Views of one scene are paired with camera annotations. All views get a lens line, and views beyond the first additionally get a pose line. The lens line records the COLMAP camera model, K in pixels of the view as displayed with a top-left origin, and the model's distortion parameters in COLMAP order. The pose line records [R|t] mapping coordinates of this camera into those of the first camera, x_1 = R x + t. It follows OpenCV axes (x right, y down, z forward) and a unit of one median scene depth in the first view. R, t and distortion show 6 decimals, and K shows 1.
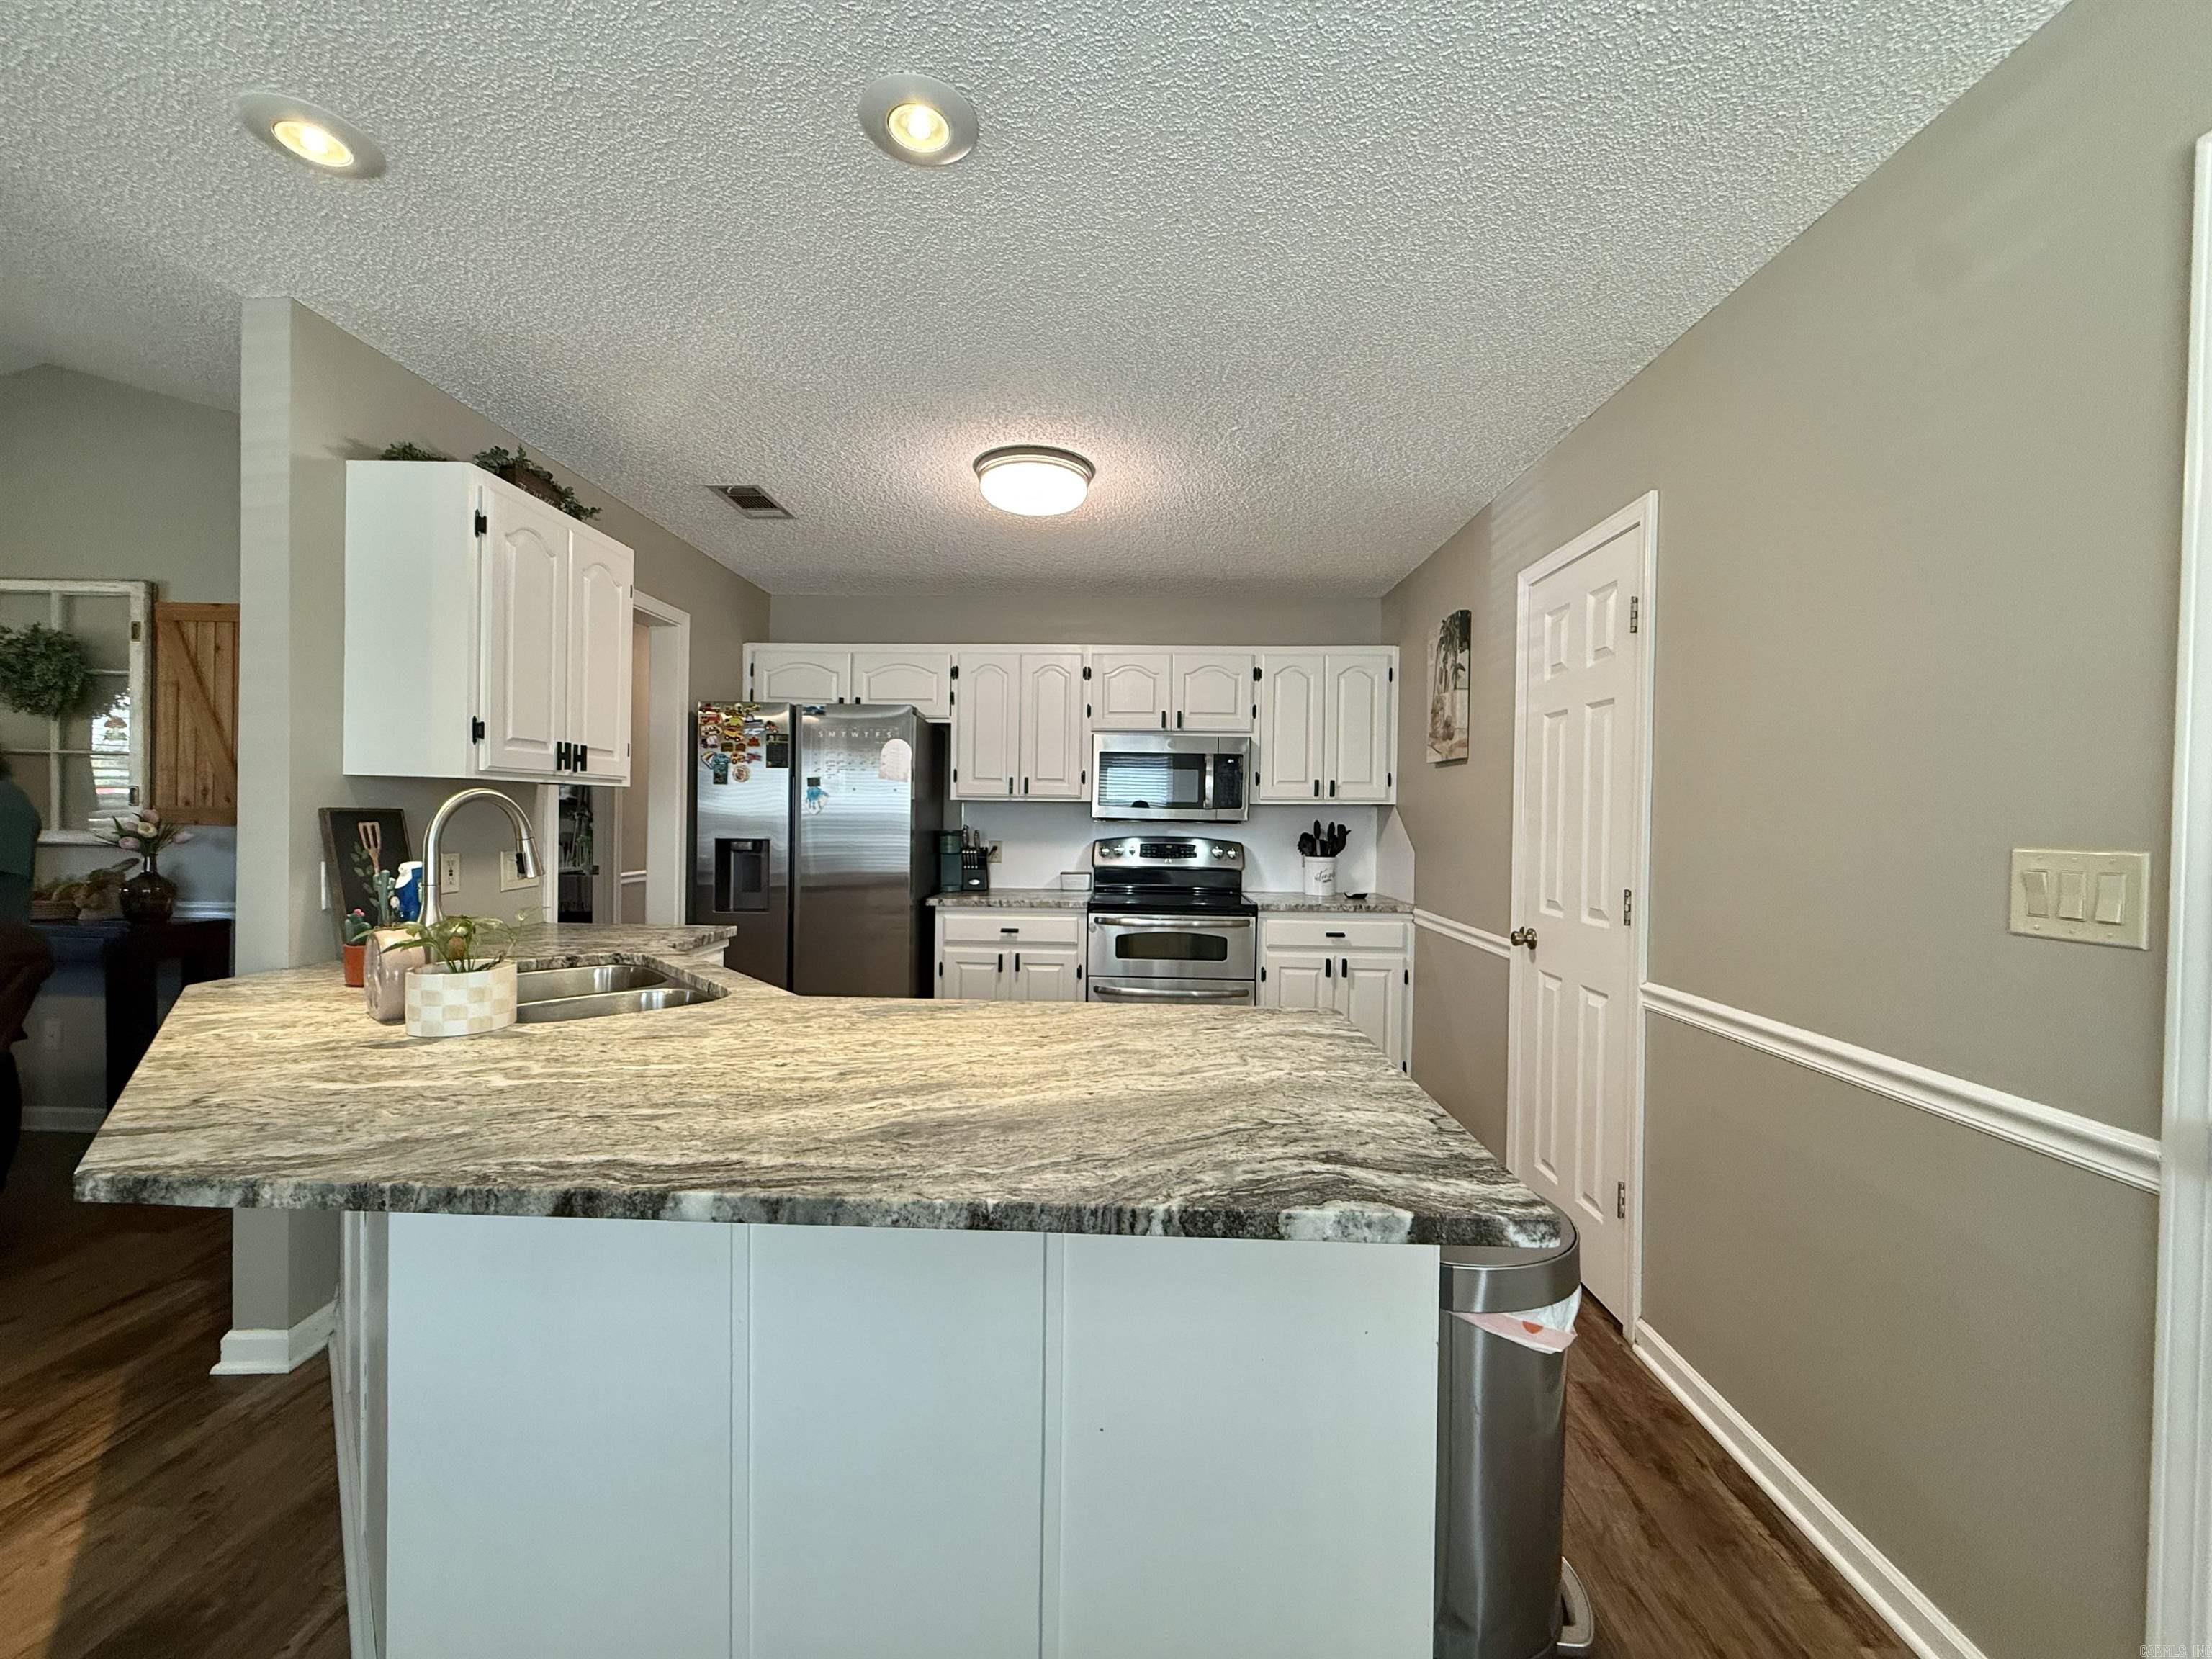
lens RADIAL K [[884.6, 0, 1099.2], [0, 884.6, 825.2], [0, 0, 1]] dist [-0.001627, 0.000745]
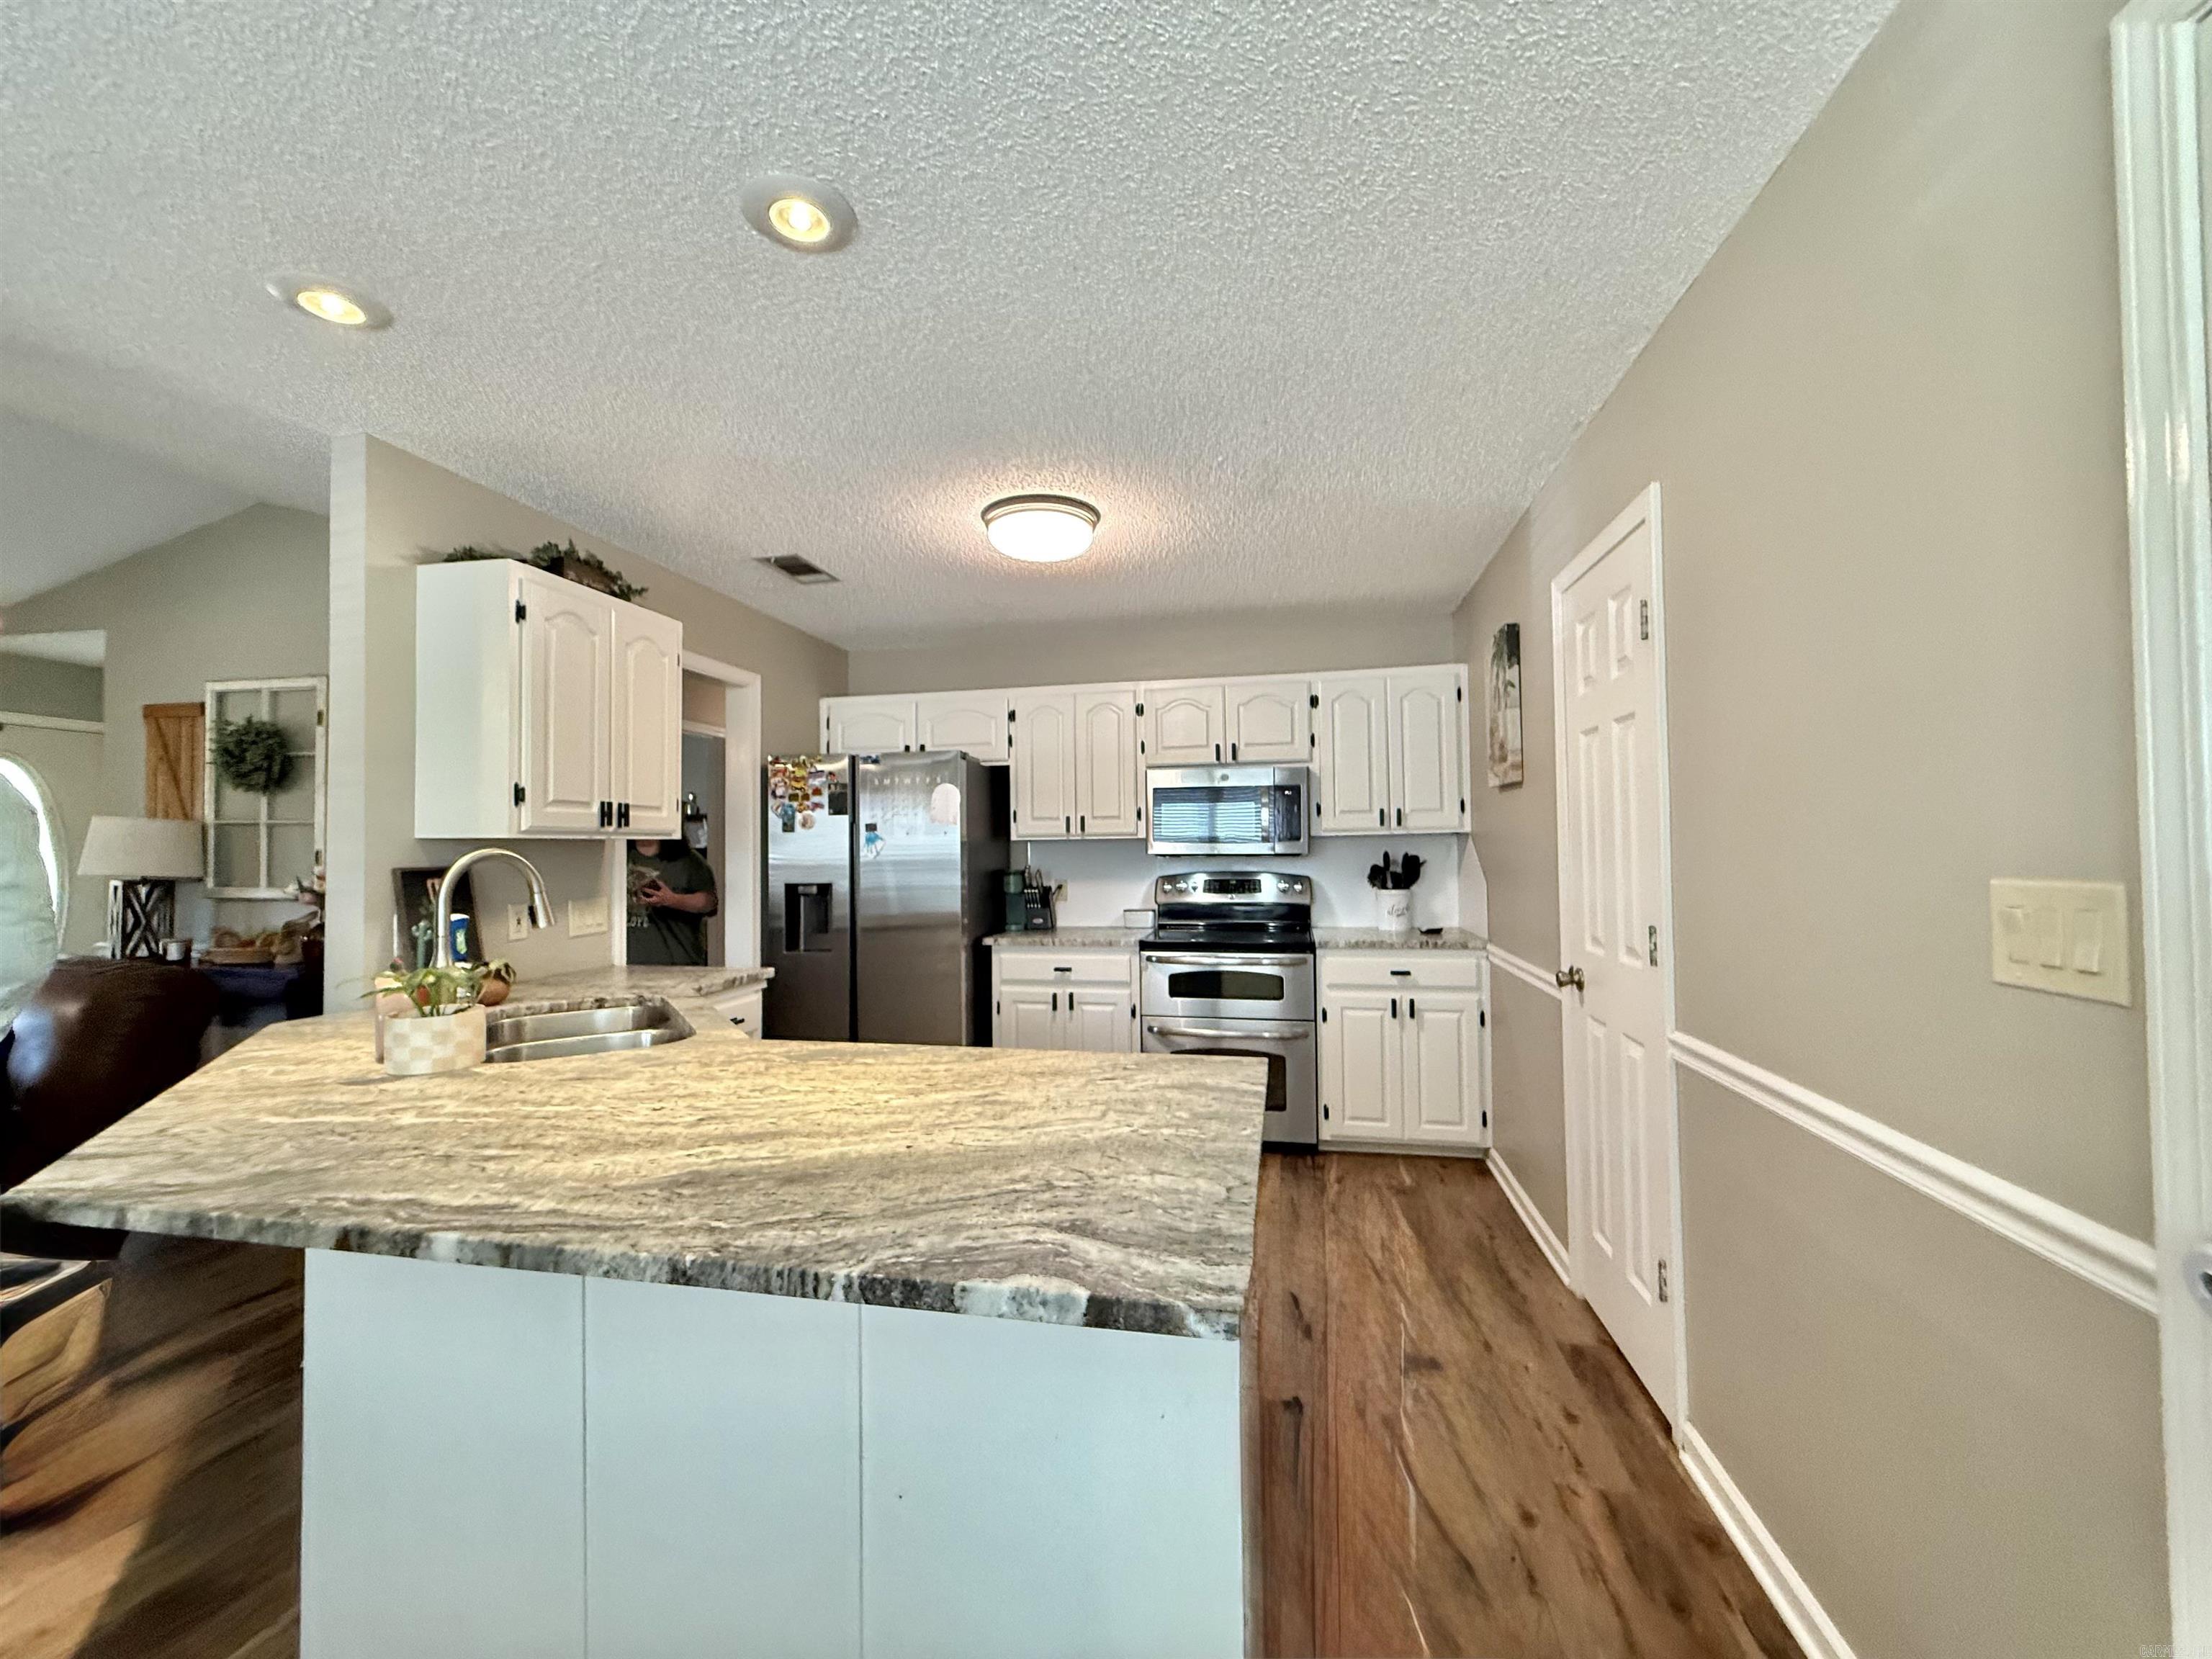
lens RADIAL K [[884.6, 0, 1098.0], [0, 884.6, 826.1], [0, 0, 1]] dist [-0.001627, 0.000745]
pose [[0.985197, -0.030535, -0.168687, 0.170677], [0.024417, 0.998971, -0.038222, -0.005985], [0.169681, 0.033537, 0.984928, 0.020549]]
